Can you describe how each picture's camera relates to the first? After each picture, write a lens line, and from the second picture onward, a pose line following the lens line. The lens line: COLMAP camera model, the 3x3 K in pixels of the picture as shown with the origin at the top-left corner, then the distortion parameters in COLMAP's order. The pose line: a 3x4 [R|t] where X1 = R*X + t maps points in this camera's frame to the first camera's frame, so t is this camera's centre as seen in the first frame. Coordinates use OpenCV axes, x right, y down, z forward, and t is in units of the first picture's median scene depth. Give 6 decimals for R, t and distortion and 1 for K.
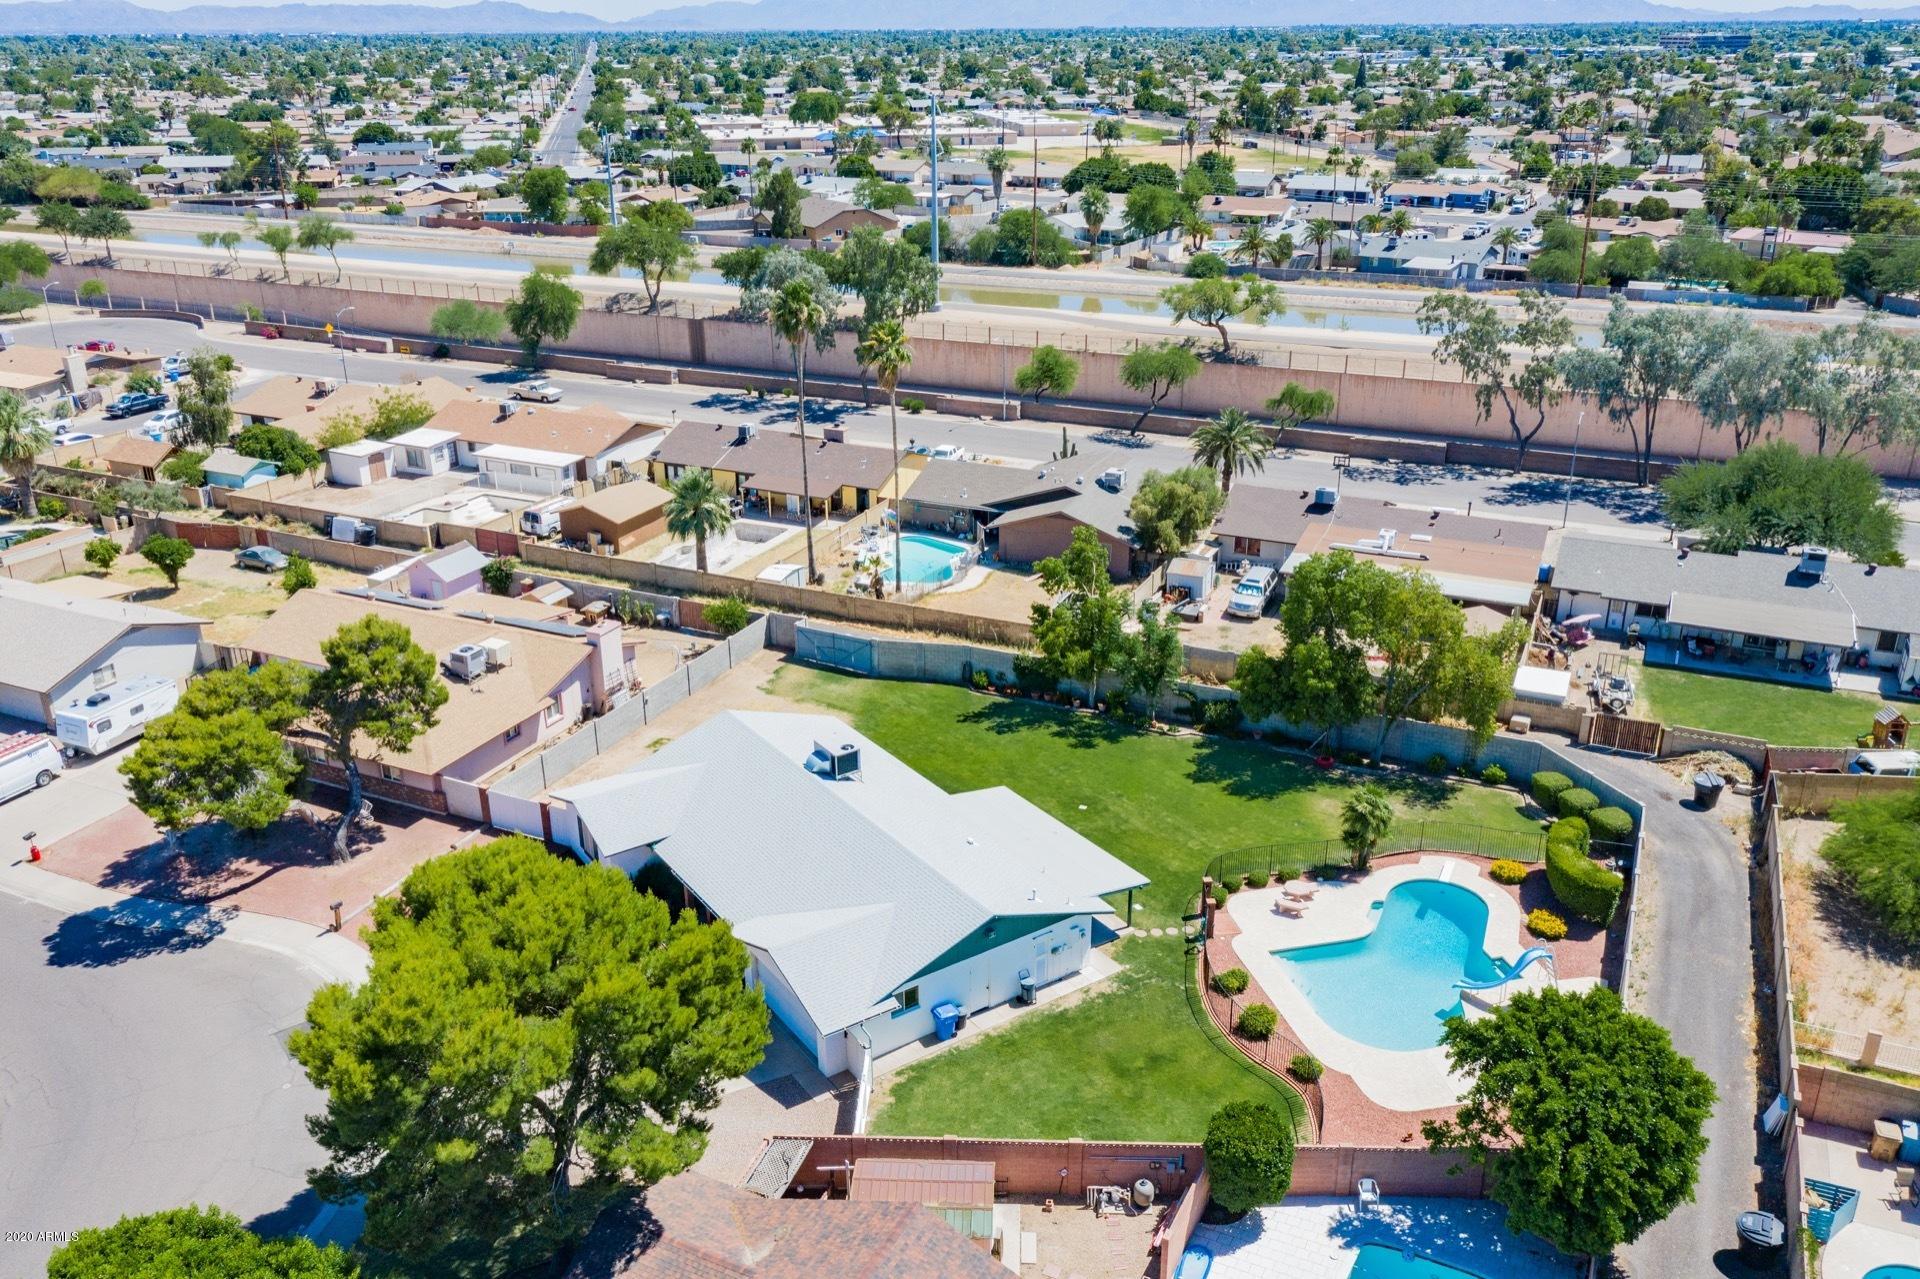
lens RADIAL K [[1519.0, 0, 953.6], [0, 1519.0, 625.7], [0, 0, 1]] dist [-0.003248, 0.018284]
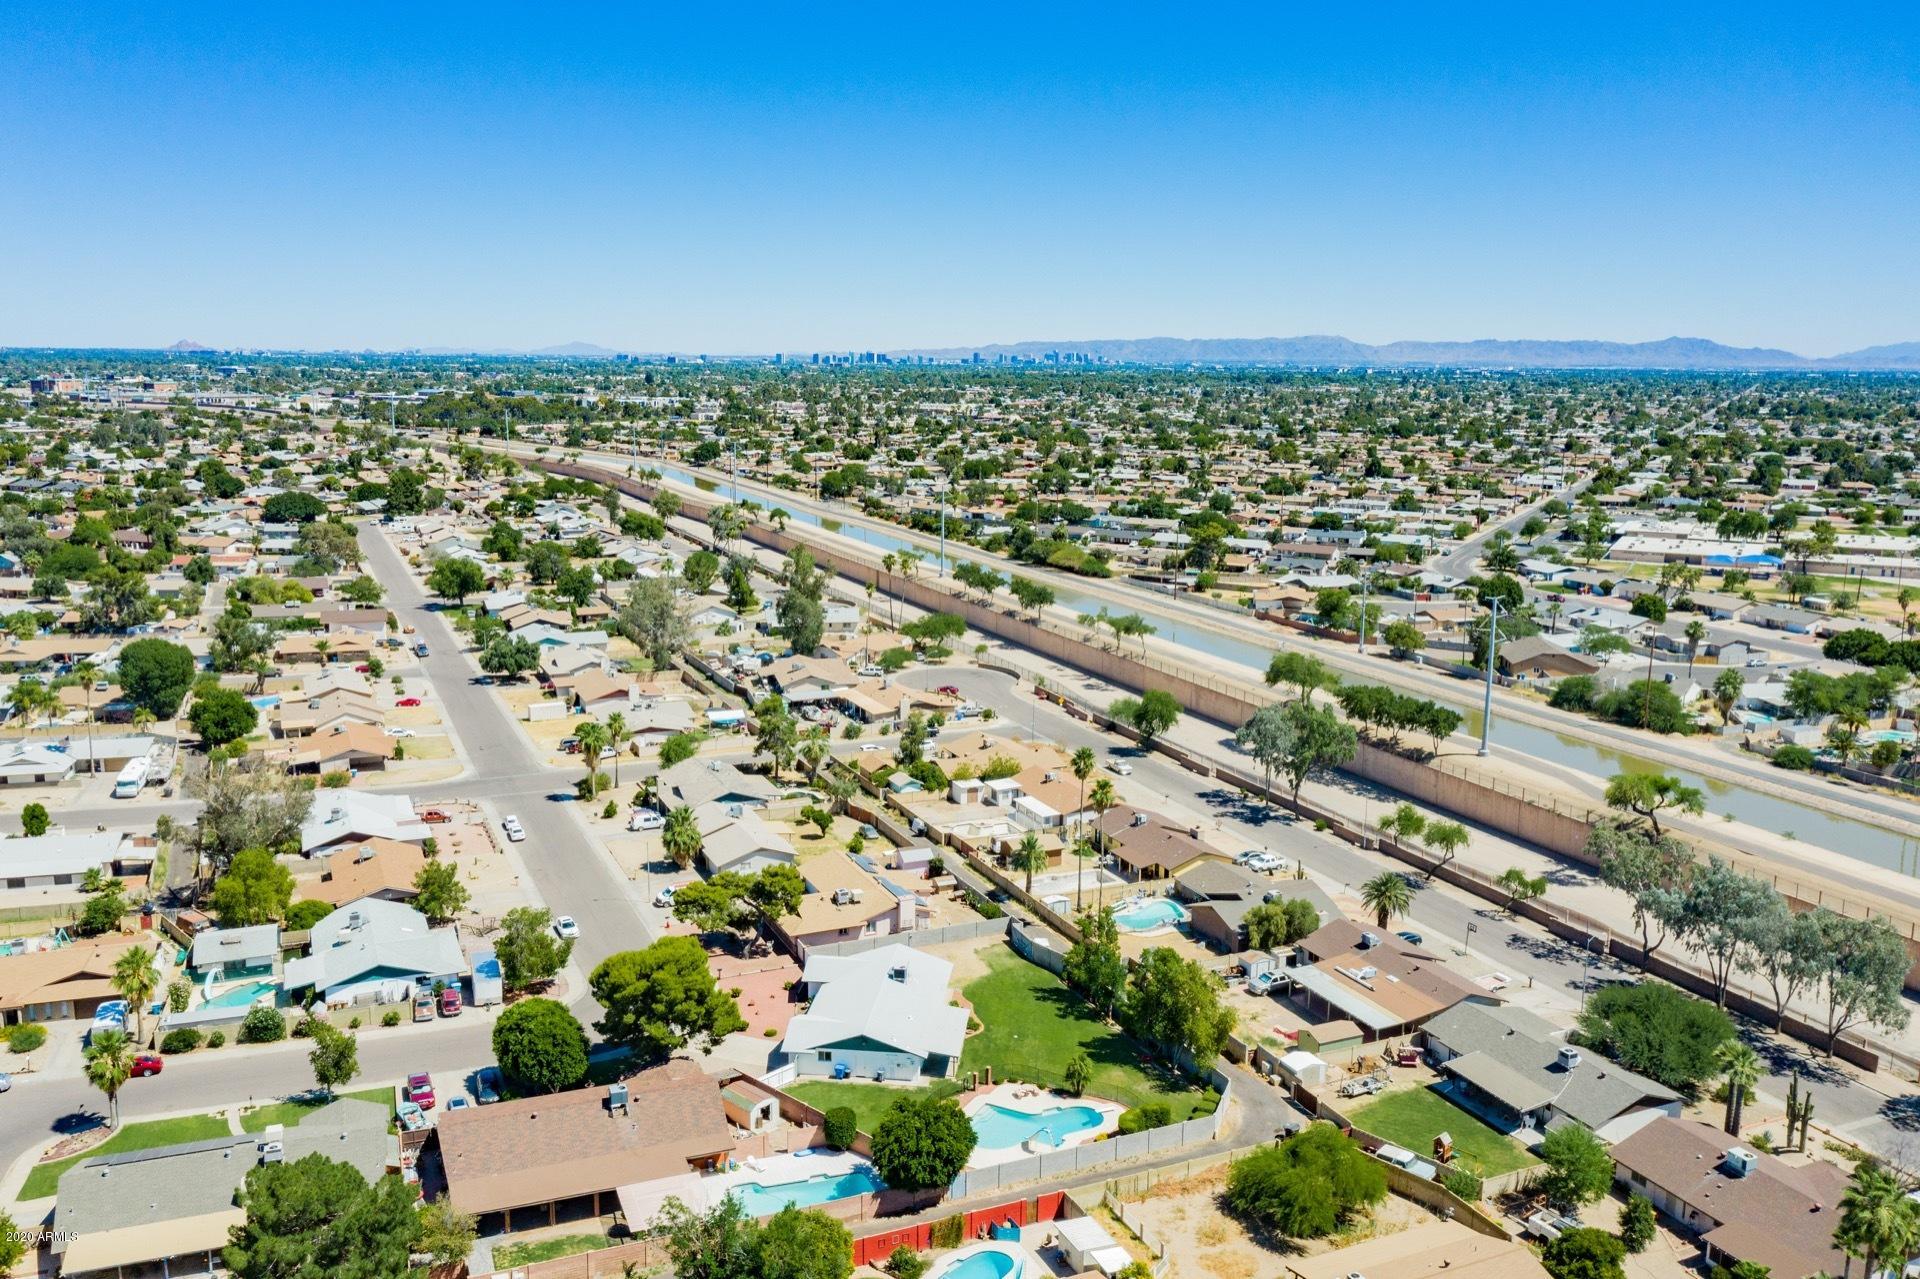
lens RADIAL K [[1519.0, 0, 942.9], [0, 1519.0, 647.0], [0, 0, 1]] dist [-0.003248, 0.018284]
pose [[0.752535, 0.135582, -0.644445, 1.093512], [-0.253903, 0.962655, -0.093961, -0.145410], [0.607639, 0.234336, 0.758856, -0.632283]]
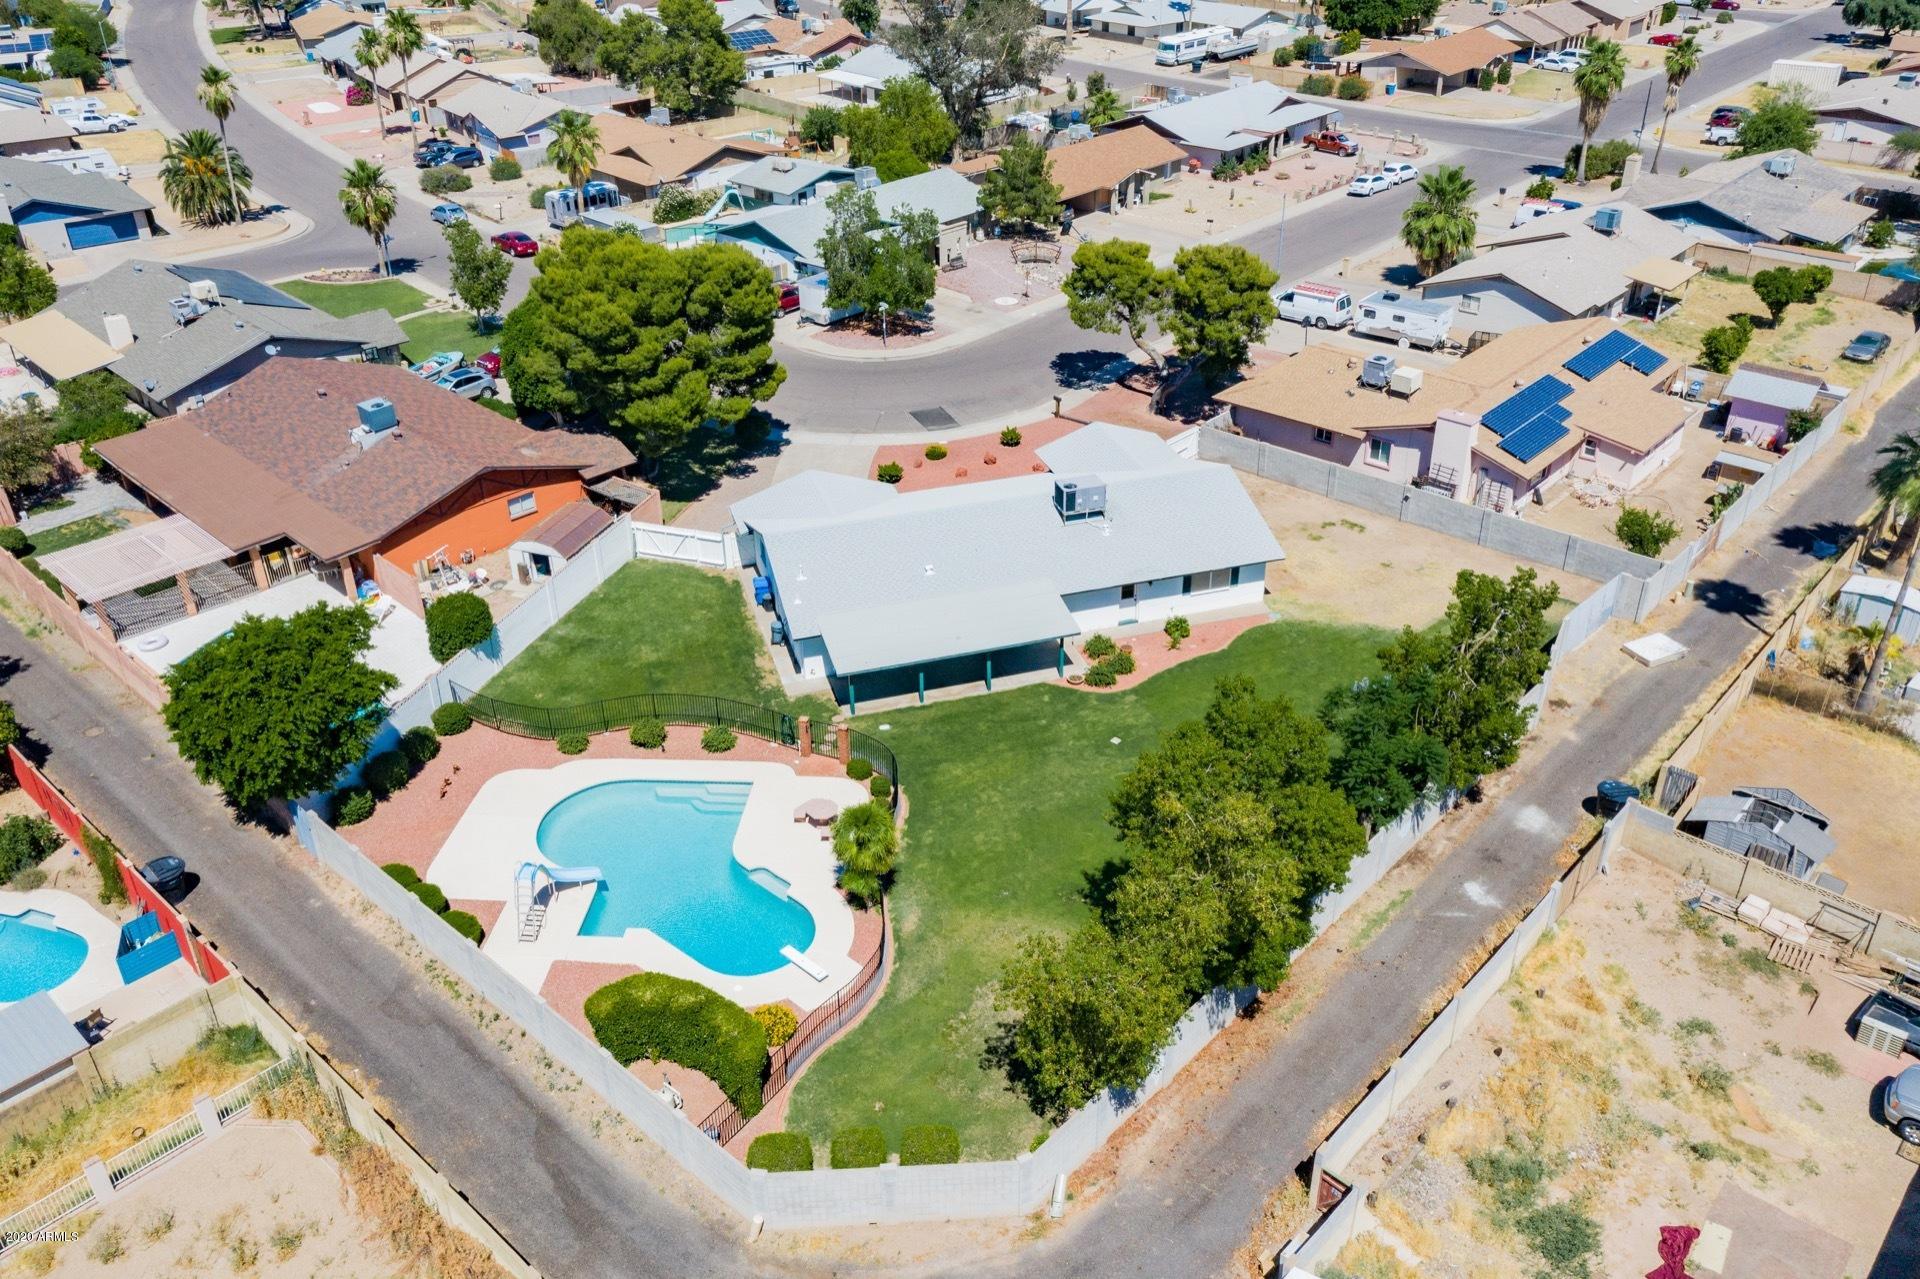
lens RADIAL K [[1519.0, 0, 953.8], [0, 1519.0, 624.3], [0, 0, 1]] dist [-0.003248, 0.018284]
pose [[-0.297735, 0.482485, -0.823749, 0.653564], [-0.331736, 0.756818, 0.563185, -0.310093], [0.895157, 0.440947, -0.065273, 0.829249]]
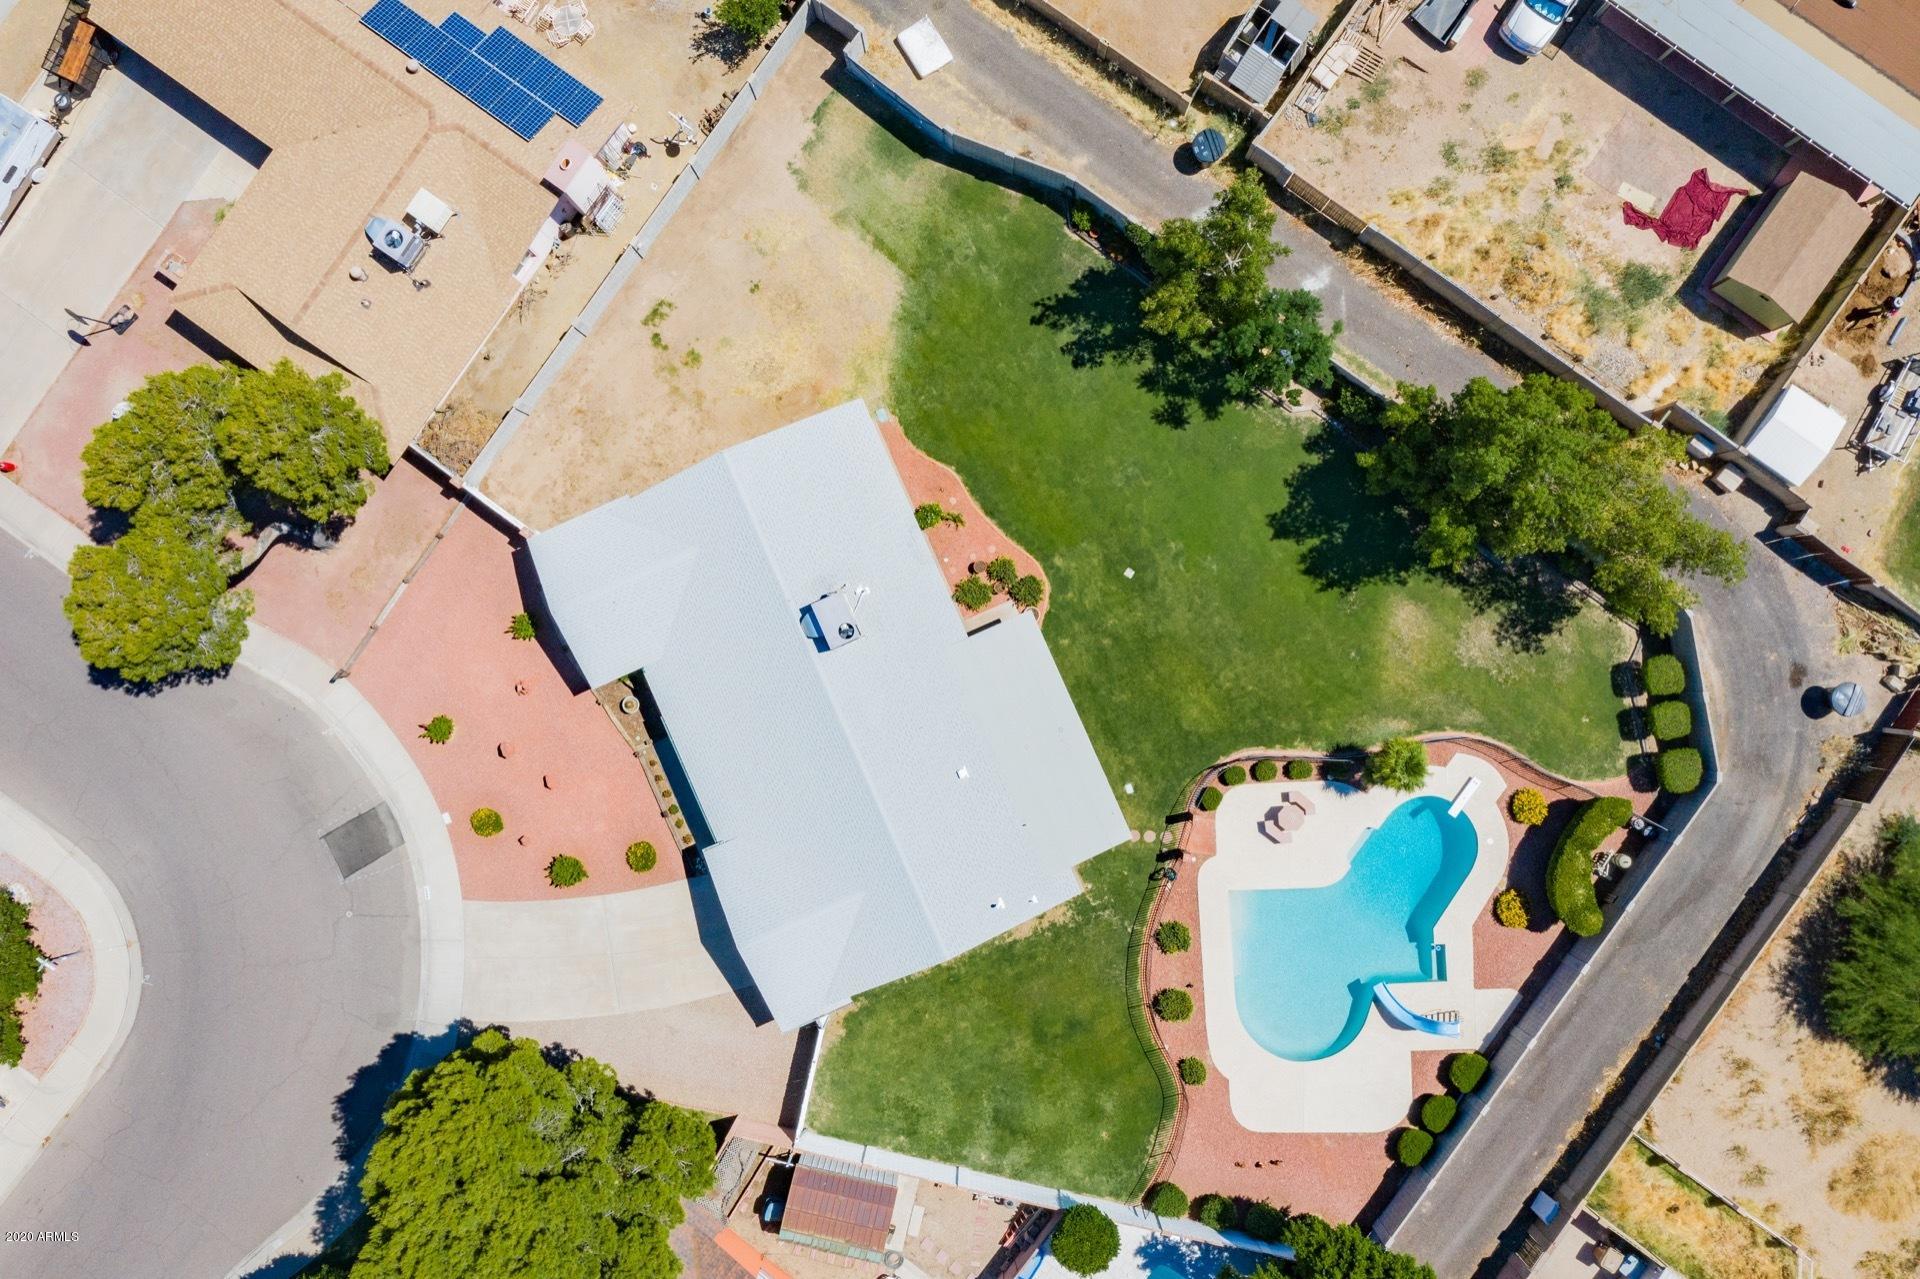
lens RADIAL K [[1519.0, 0, 948.6], [0, 1519.0, 643.1], [0, 0, 1]] dist [-0.003248, 0.018284]
pose [[0.983391, 0.180645, -0.017619, 0.004460], [-0.051032, 0.368346, 0.928287, -0.592253], [0.174180, -0.911970, 0.371447, 0.540197]]
